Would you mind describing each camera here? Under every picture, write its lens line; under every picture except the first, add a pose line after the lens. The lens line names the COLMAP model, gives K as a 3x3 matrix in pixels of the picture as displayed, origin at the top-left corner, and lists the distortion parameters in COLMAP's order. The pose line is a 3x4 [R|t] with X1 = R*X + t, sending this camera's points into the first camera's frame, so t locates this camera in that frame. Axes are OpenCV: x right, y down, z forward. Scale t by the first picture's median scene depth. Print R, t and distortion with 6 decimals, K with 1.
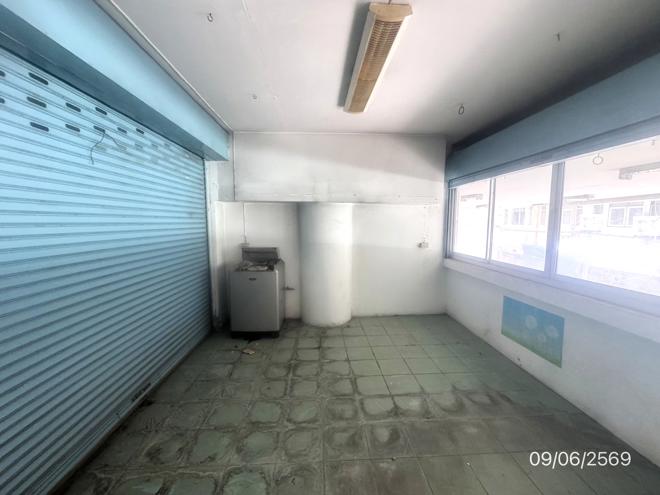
lens RADIAL K [[265.1, 0, 330.0], [0, 265.1, 247.5], [0, 0, 1]] dist [0.000144, 0.000011]
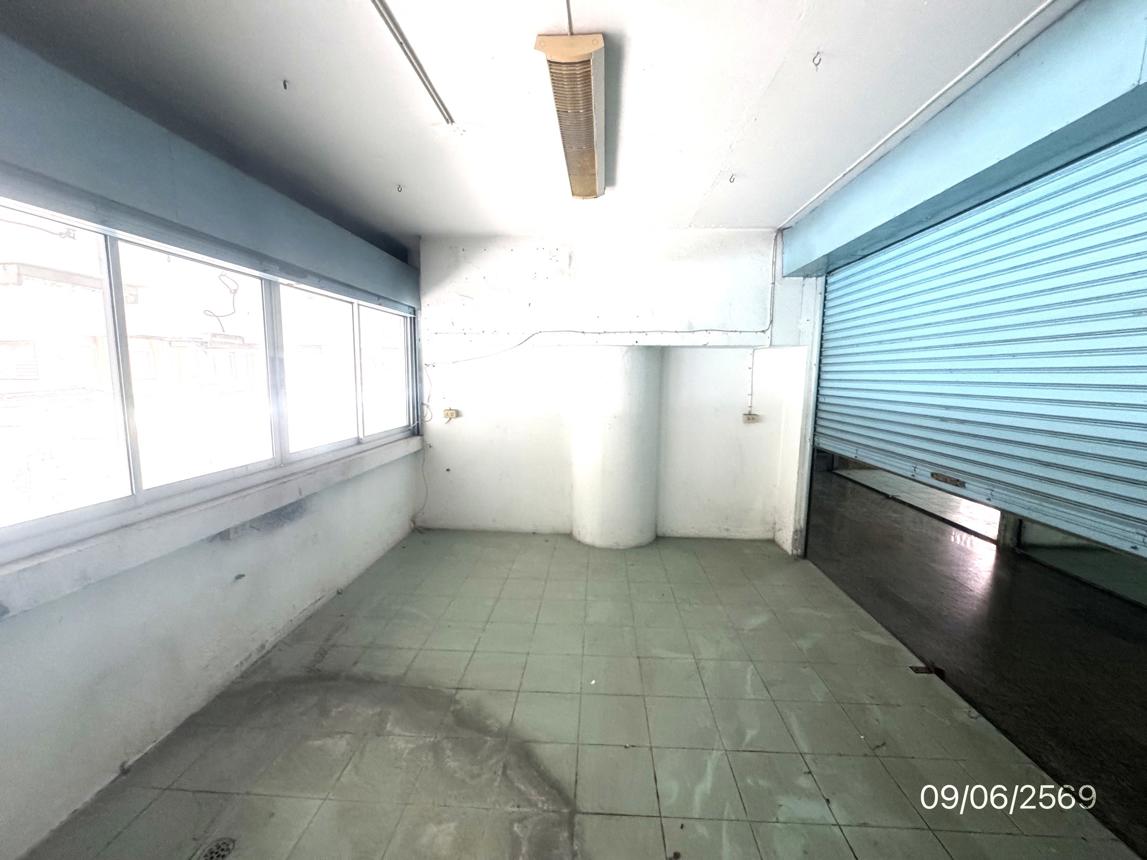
lens RADIAL K [[460.5, 0, 573.5], [0, 460.5, 430.0], [0, 0, 1]] dist [-0.000177, -0.000017]
pose [[-0.994501, -0.034064, 0.099036, 0.013187], [-0.012003, 0.976469, 0.215325, -0.208828], [-0.104041, 0.212952, -0.971508, 1.942051]]
